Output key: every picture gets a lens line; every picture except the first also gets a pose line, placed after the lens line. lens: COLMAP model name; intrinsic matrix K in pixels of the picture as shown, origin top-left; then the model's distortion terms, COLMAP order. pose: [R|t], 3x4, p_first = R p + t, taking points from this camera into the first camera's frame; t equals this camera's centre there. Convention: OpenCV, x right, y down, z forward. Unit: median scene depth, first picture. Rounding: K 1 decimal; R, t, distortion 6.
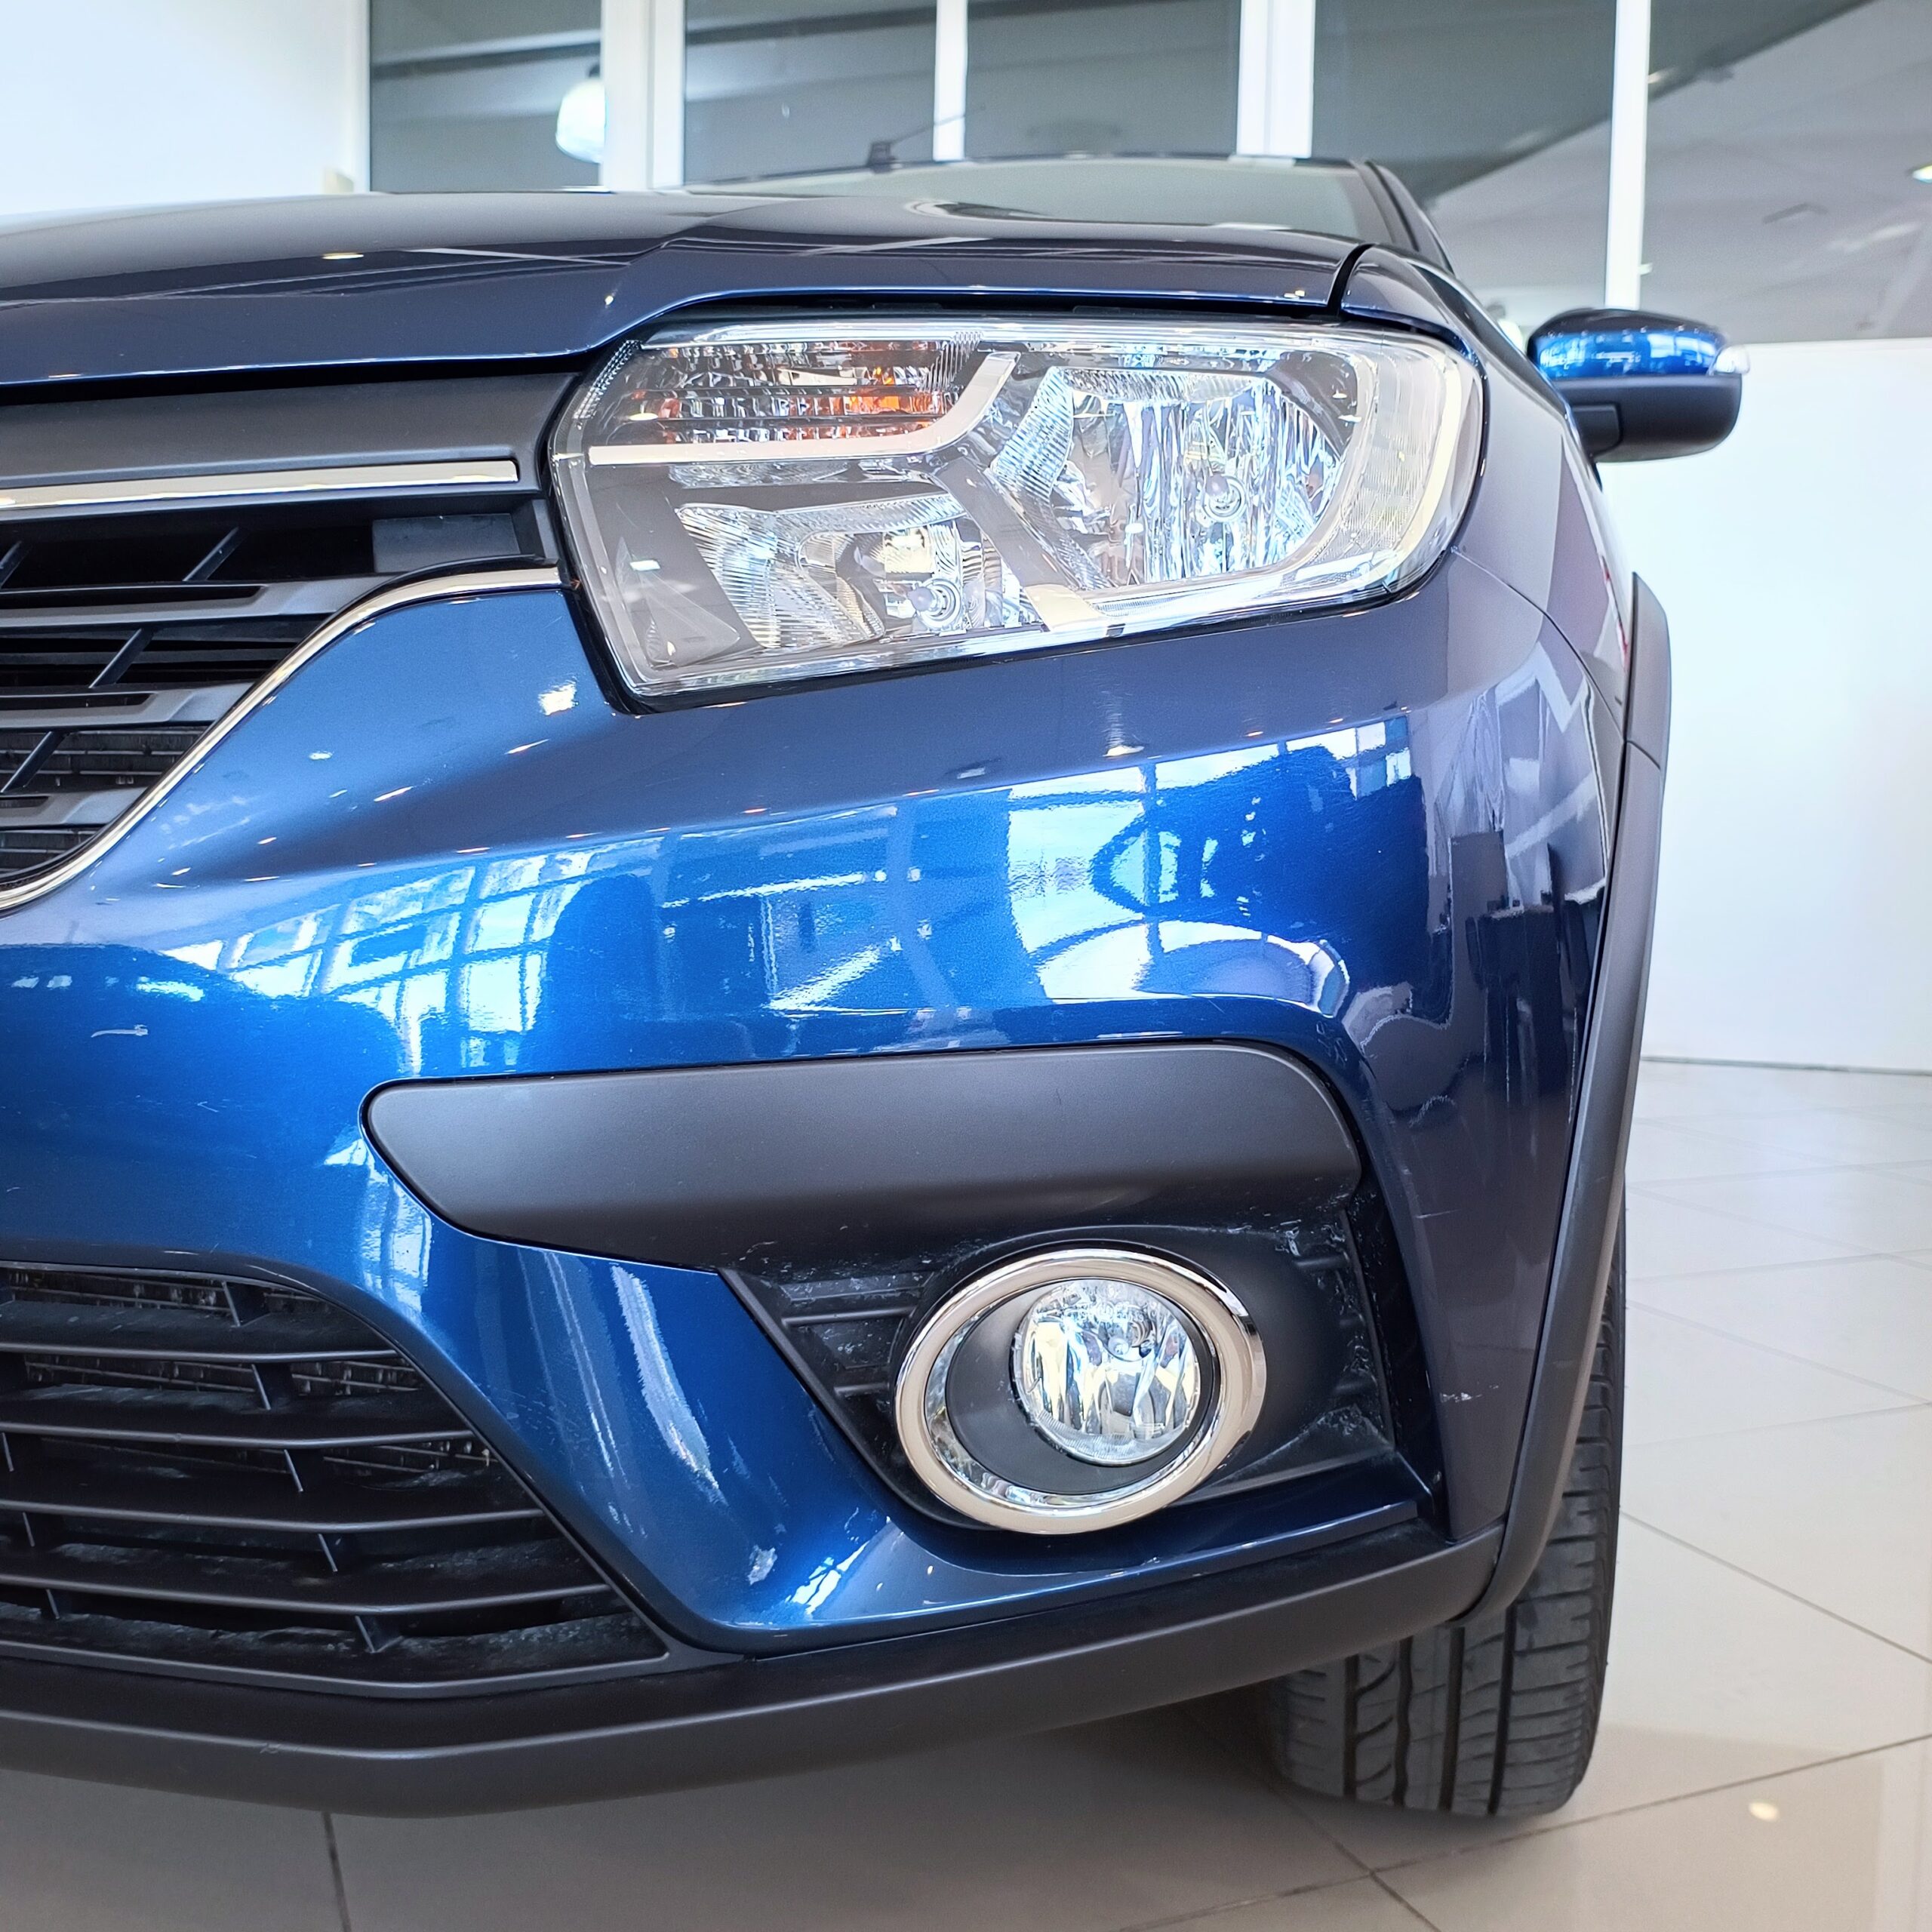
lens RADIAL K [[1854.6, 0, 983.6], [0, 1854.6, 940.2], [0, 0, 1]] dist [0.102381, -0.203143]
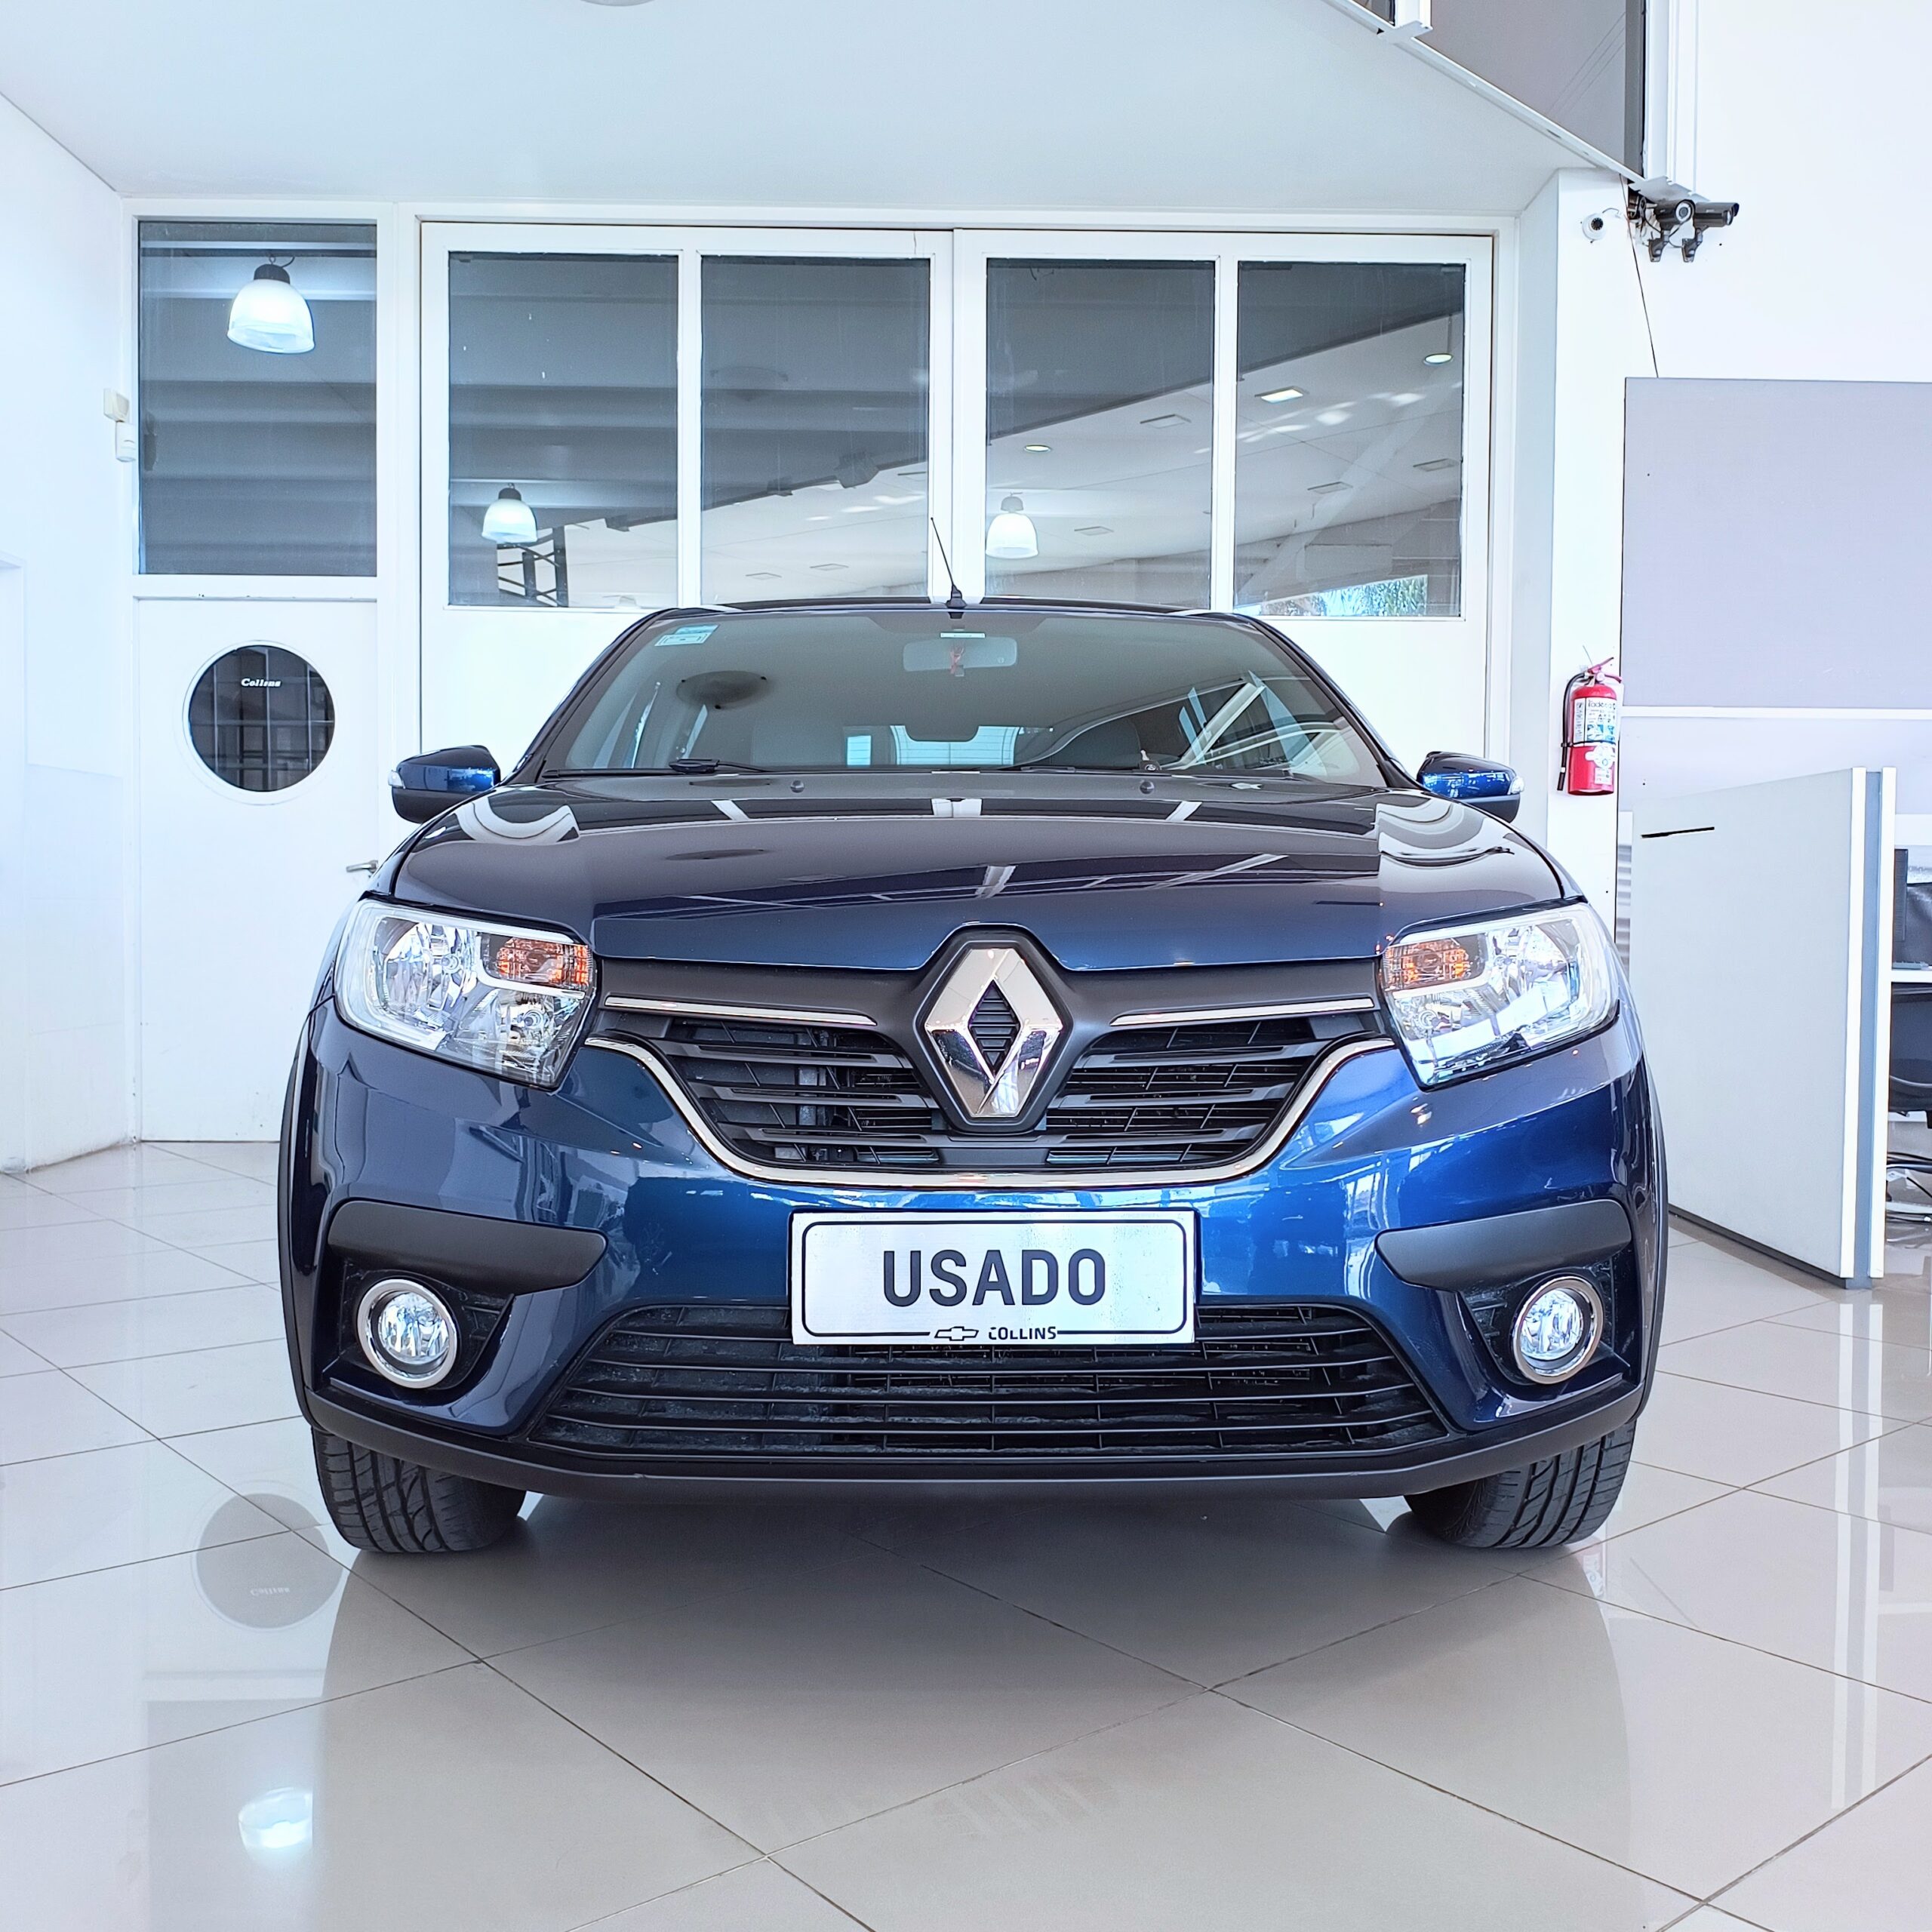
lens RADIAL K [[1856.9, 0, 1014.6], [0, 1856.9, 920.7], [0, 0, 1]] dist [0.074628, -0.020826]
pose [[0.950000, -0.010290, 0.312080, -1.459462], [0.026878, 0.998442, -0.048897, -0.229261], [-0.311090, 0.054841, 0.948797, -1.307118]]
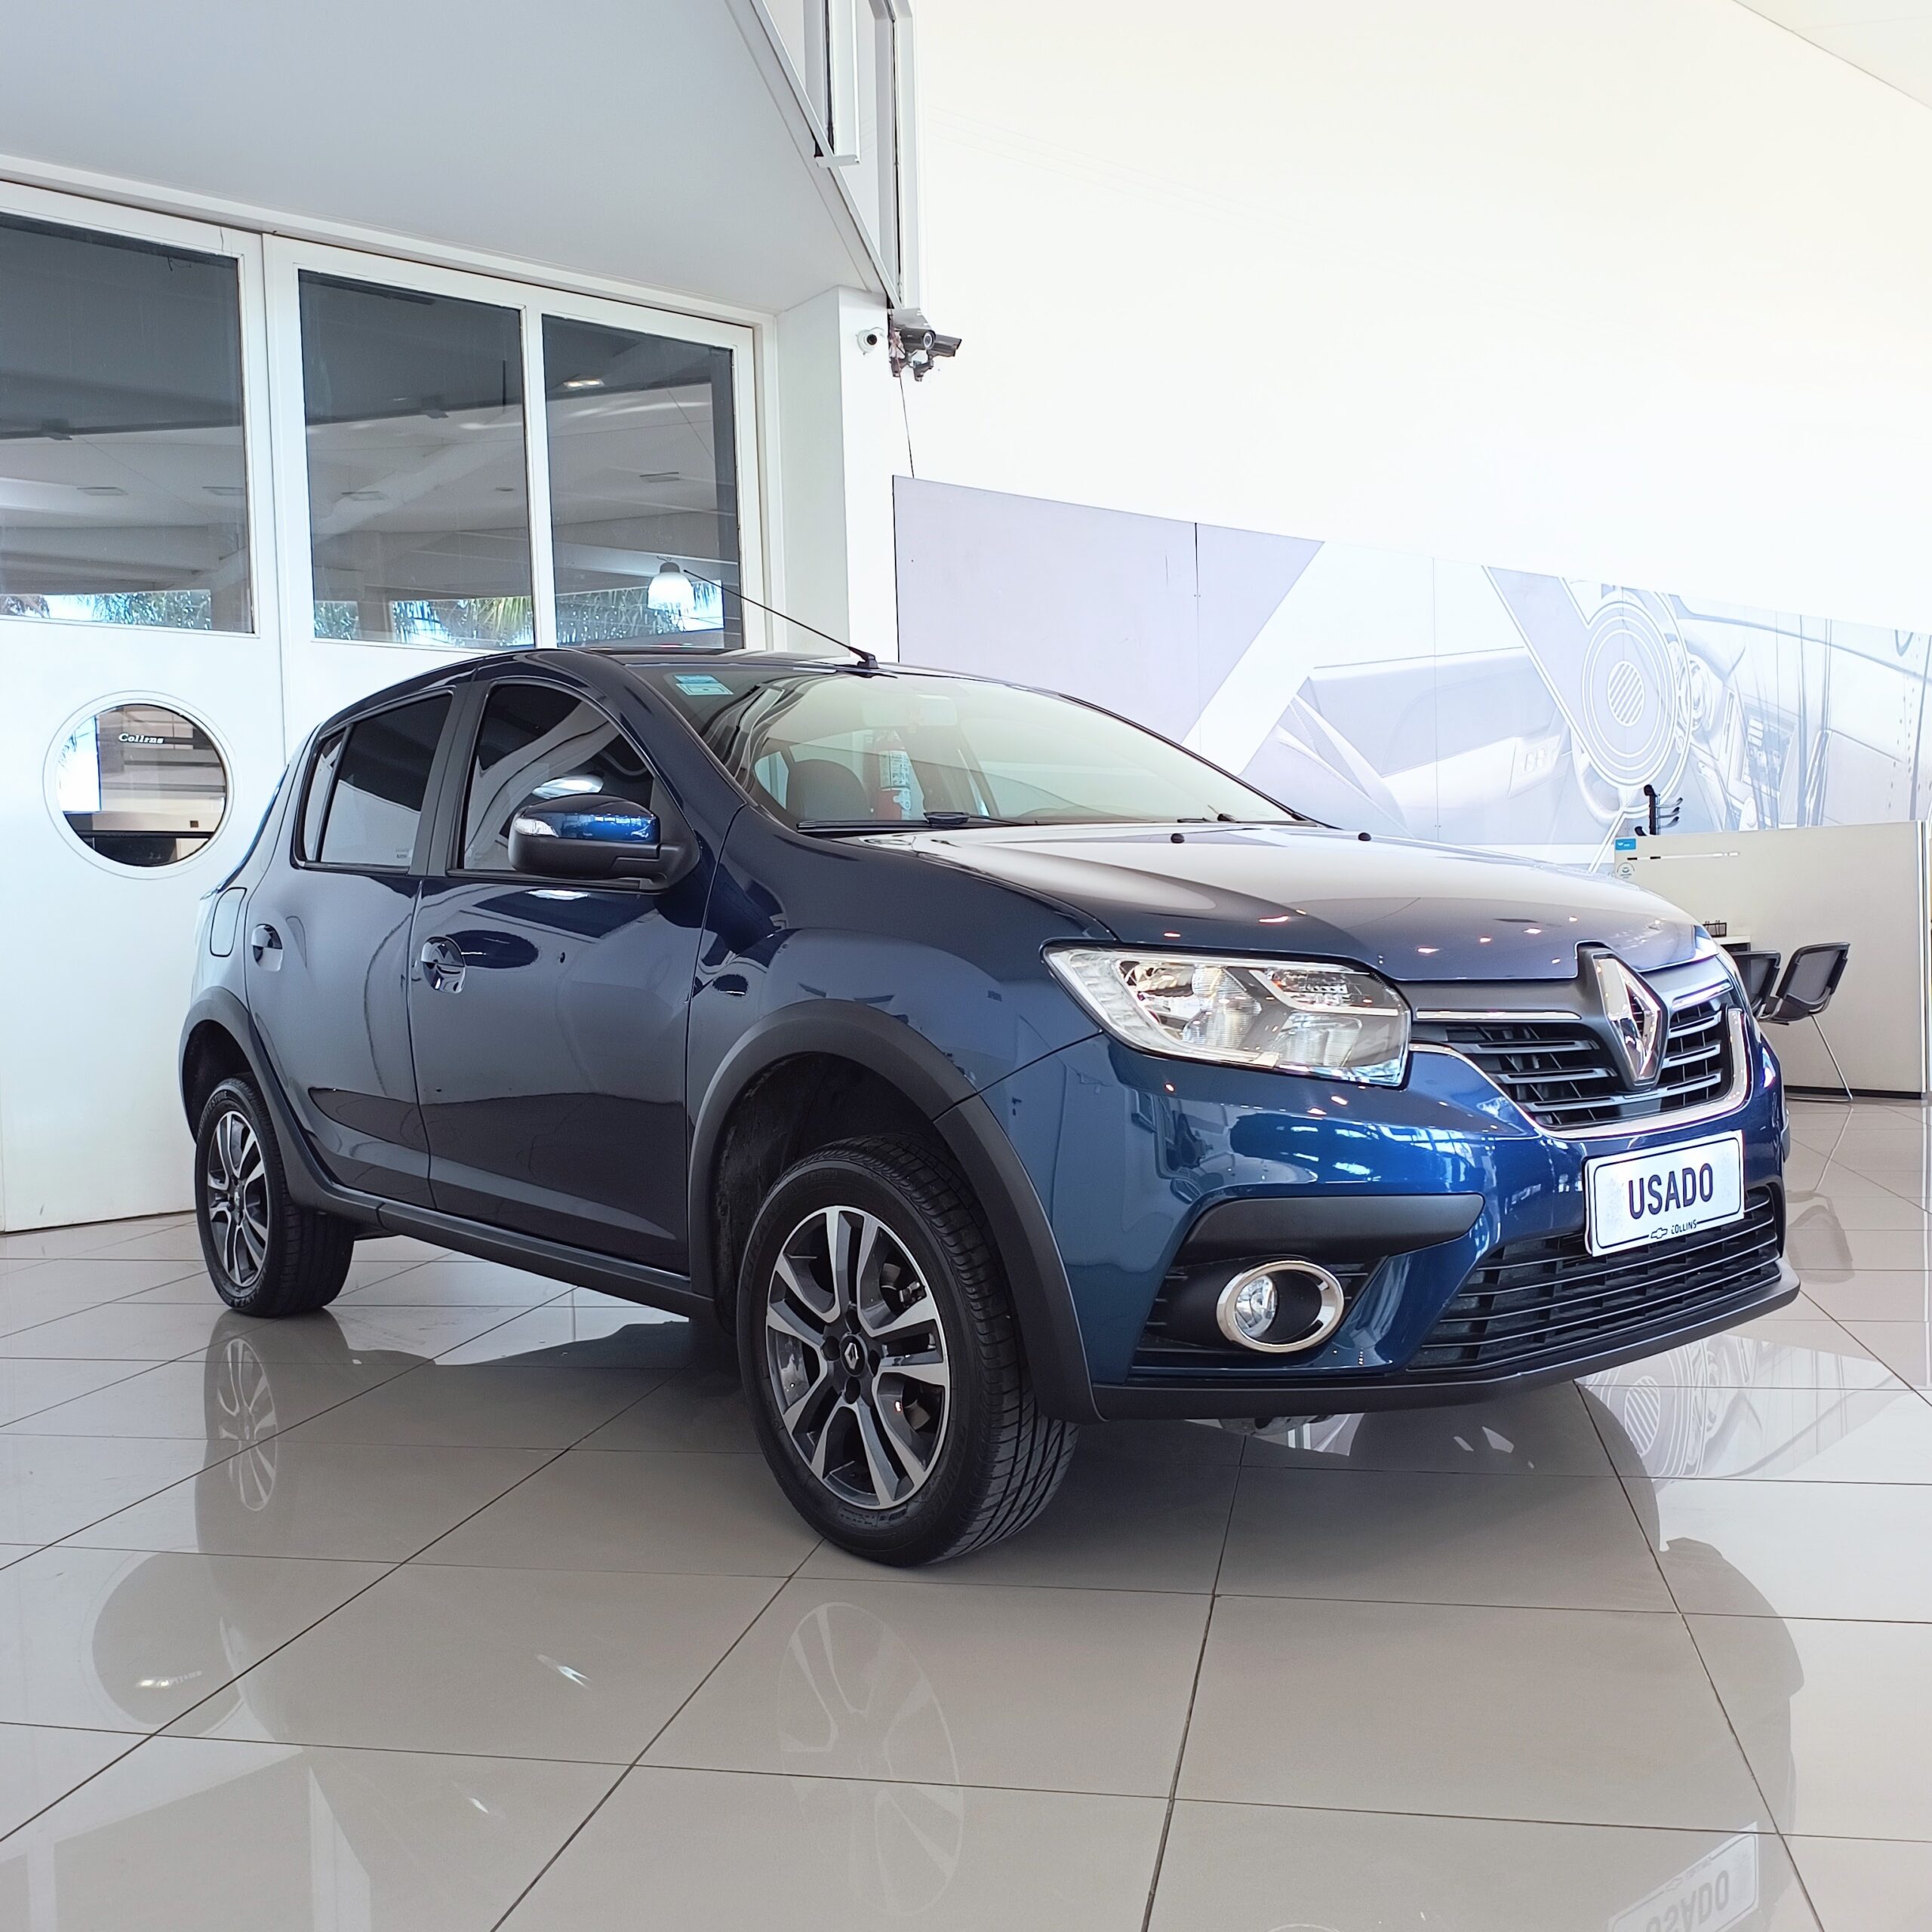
lens RADIAL K [[1854.6, 0, 983.6], [0, 1854.6, 940.2], [0, 0, 1]] dist [0.102381, -0.203143]
pose [[0.576209, -0.046773, 0.815963, -4.153521], [0.098465, 0.995062, -0.012493, -0.416476], [-0.811350, 0.087542, 0.577969, -0.020543]]
